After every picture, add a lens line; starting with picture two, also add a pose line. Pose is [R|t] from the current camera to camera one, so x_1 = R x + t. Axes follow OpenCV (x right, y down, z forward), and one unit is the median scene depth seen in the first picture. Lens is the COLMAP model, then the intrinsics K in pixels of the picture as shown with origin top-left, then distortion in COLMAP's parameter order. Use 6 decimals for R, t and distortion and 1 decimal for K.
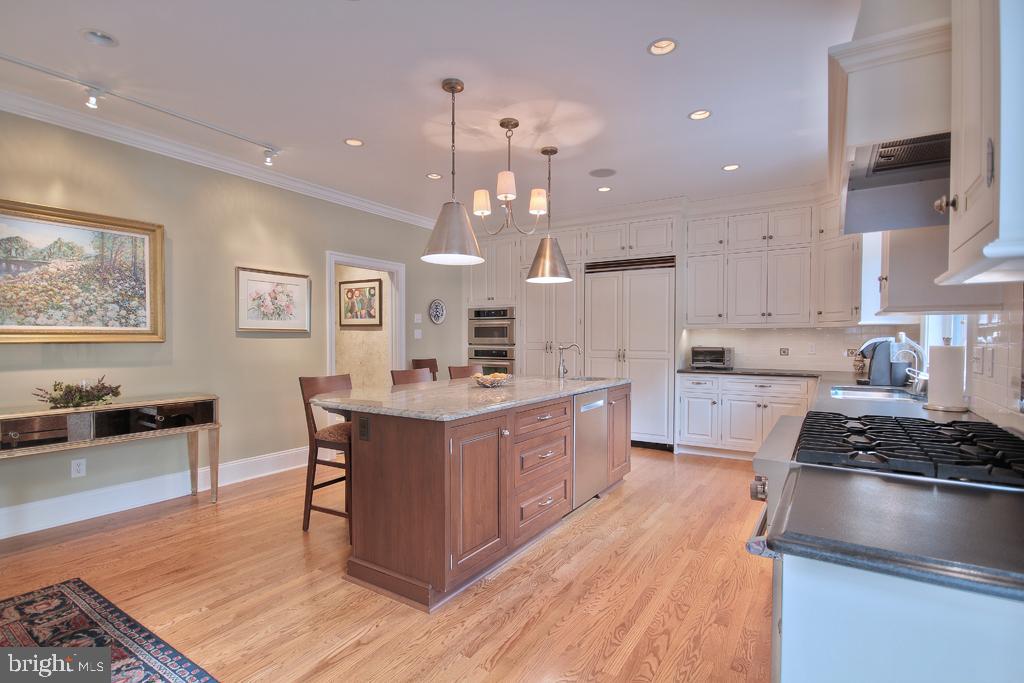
lens RADIAL K [[491.2, 0, 507.0], [0, 491.2, 350.6], [0, 0, 1]] dist [-0.001556, -0.001684]
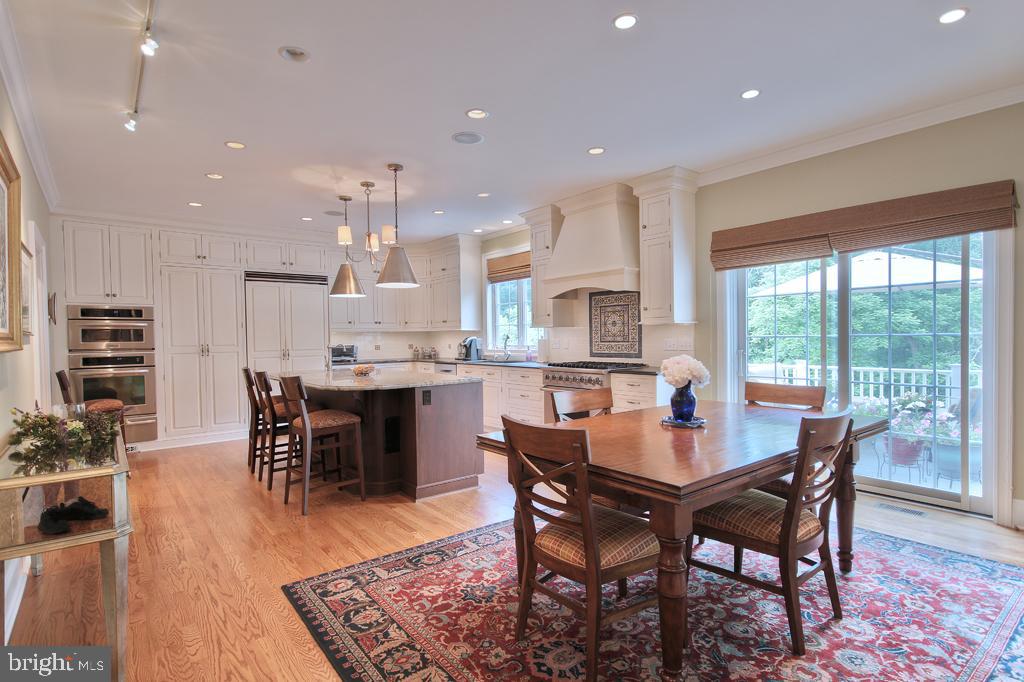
lens RADIAL K [[516.8, 0, 503.5], [0, 516.8, 341.4], [0, 0, 1]] dist [0.000569, 0.003540]
pose [[0.331370, -0.014338, 0.943392, -0.843094], [0.037566, 0.999292, 0.001992, -0.005075], [-0.942753, 0.034779, 0.331674, 0.111414]]
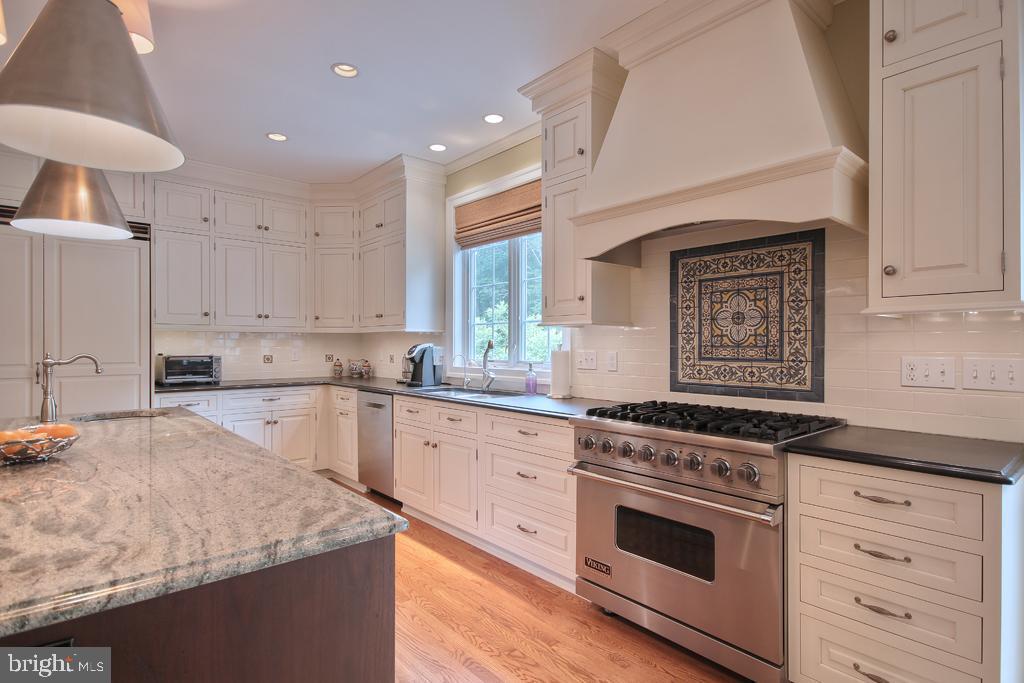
lens RADIAL K [[522.3, 0, 509.3], [0, 522.3, 348.0], [0, 0, 1]] dist [0.000096, -0.001084]
pose [[0.279990, -0.005066, 0.959990, -0.233956], [0.020749, 0.999784, -0.000776, -0.008155], [-0.959779, 0.020136, 0.280035, 0.326834]]
